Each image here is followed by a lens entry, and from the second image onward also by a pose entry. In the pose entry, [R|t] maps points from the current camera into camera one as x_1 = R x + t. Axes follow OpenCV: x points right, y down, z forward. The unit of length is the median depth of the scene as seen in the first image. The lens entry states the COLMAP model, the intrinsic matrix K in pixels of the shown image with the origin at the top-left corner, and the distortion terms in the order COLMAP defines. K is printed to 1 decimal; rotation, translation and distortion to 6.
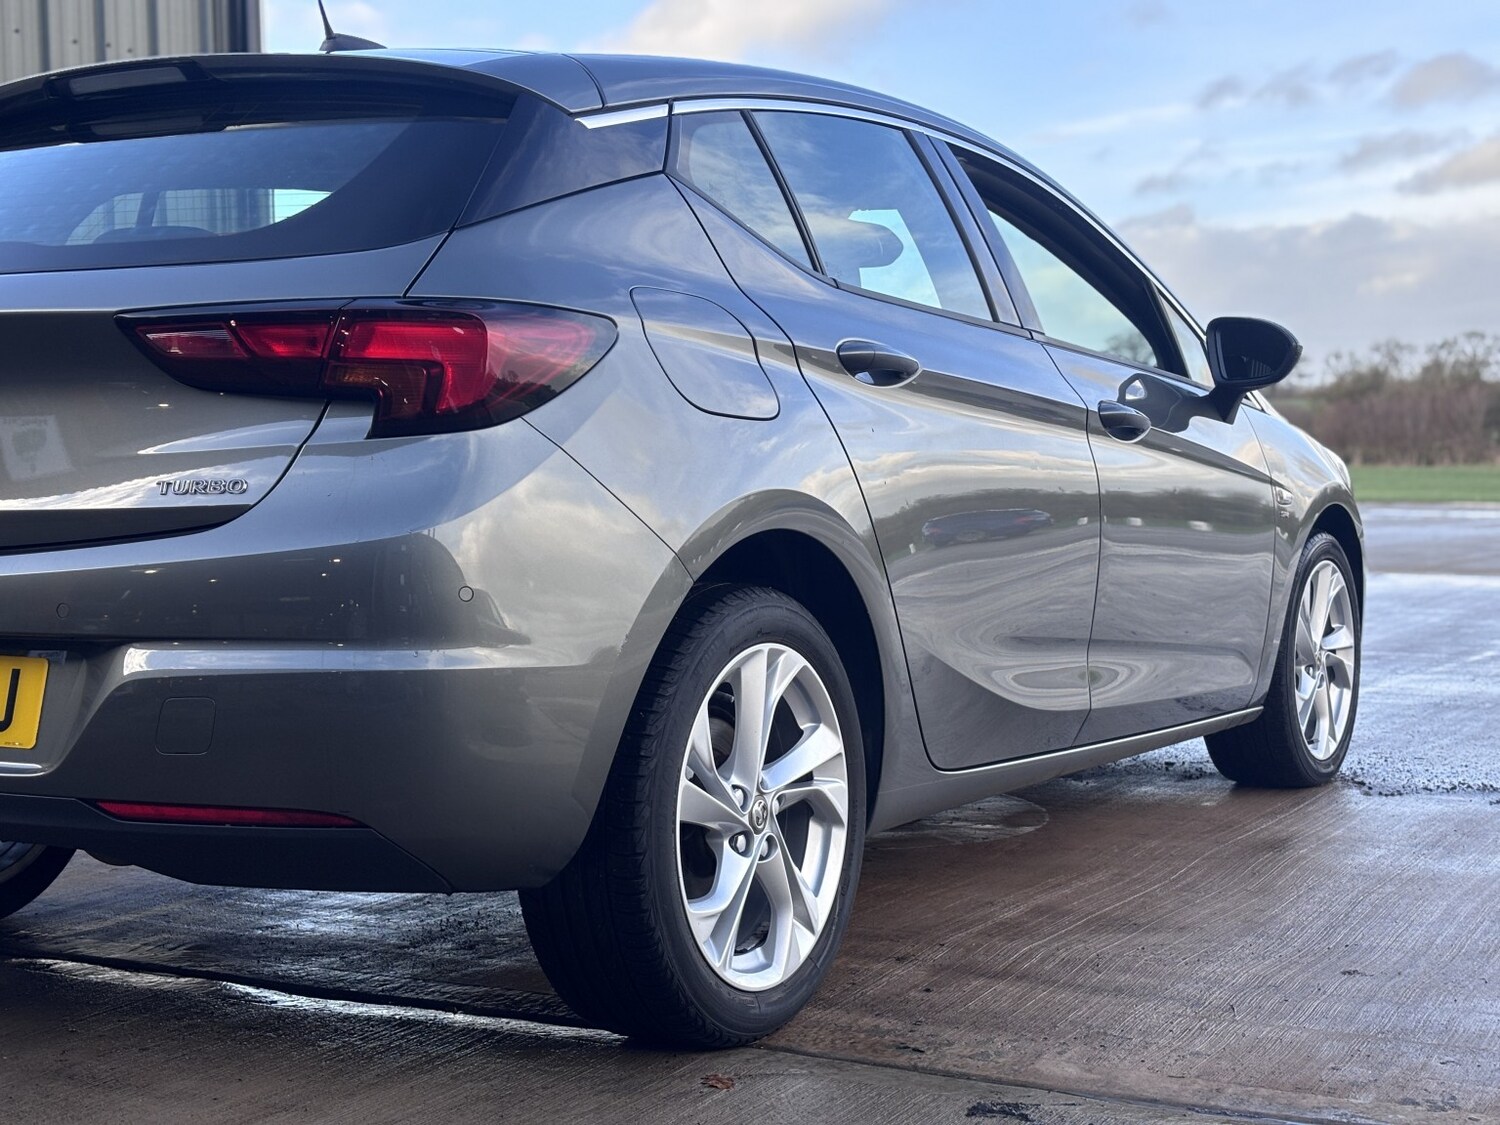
lens RADIAL K [[2262.5, 0, 750.0], [0, 2262.5, 562.5], [0, 0, 1]] dist [0.251594, -0.939687]
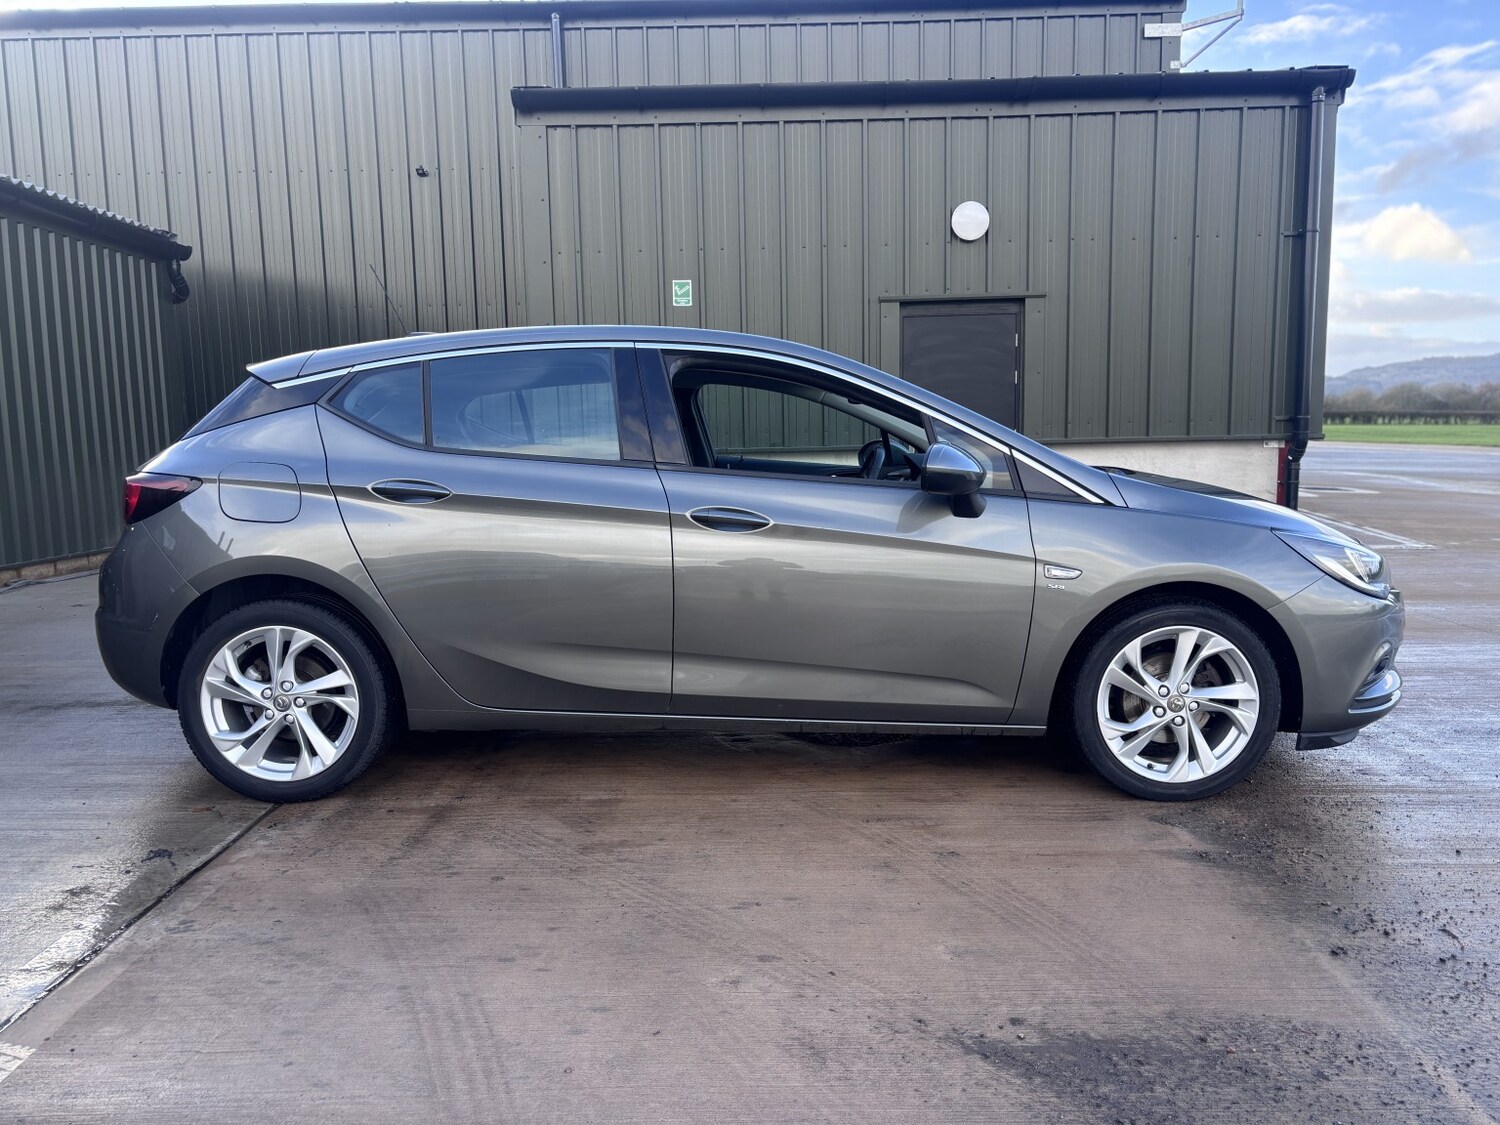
lens RADIAL K [[1129.3, 0, 750.0], [0, 1129.3, 562.5], [0, 0, 1]] dist [0.050709, -0.065520]
pose [[0.488795, 0.105683, -0.865974, 1.155274], [-0.040991, 0.994321, 0.098209, -0.148836], [0.871435, -0.012506, 0.490351, 0.857947]]
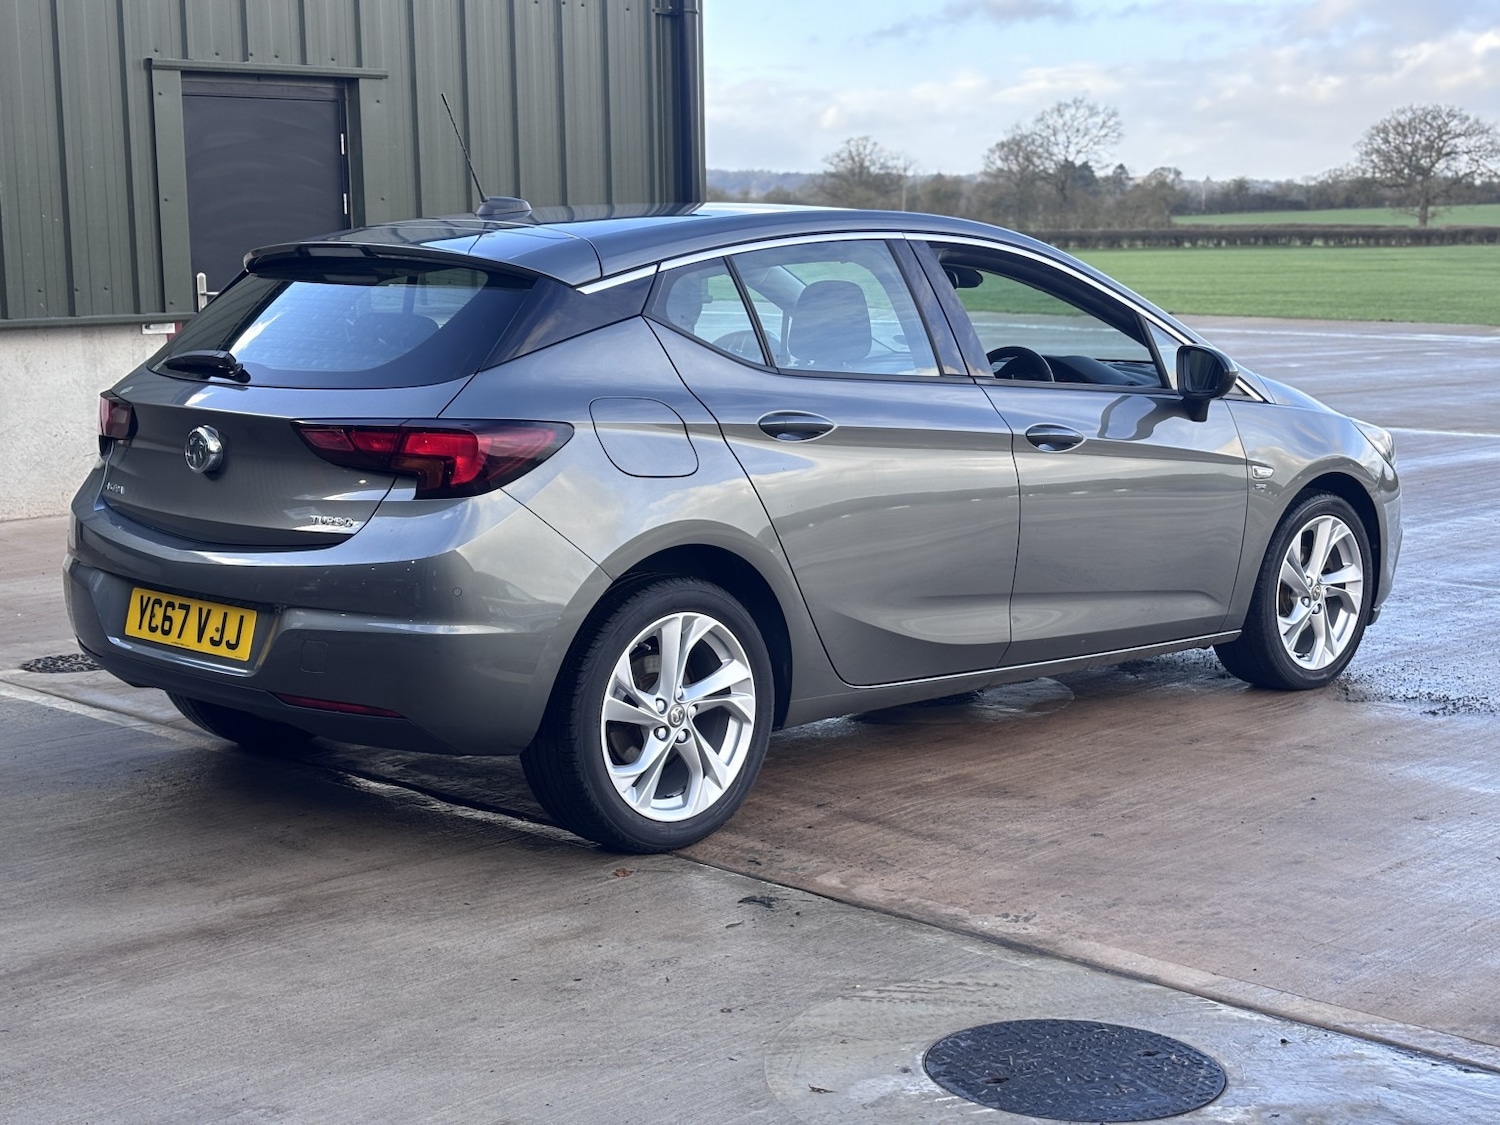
lens RADIAL K [[2262.5, 0, 750.0], [0, 2262.5, 562.5], [0, 0, 1]] dist [0.251594, -0.939687]
pose [[0.965288, 0.043447, -0.257550, 0.472314], [-0.019726, 0.995378, 0.093982, -0.154497], [0.260443, -0.085639, 0.961684, -0.552428]]
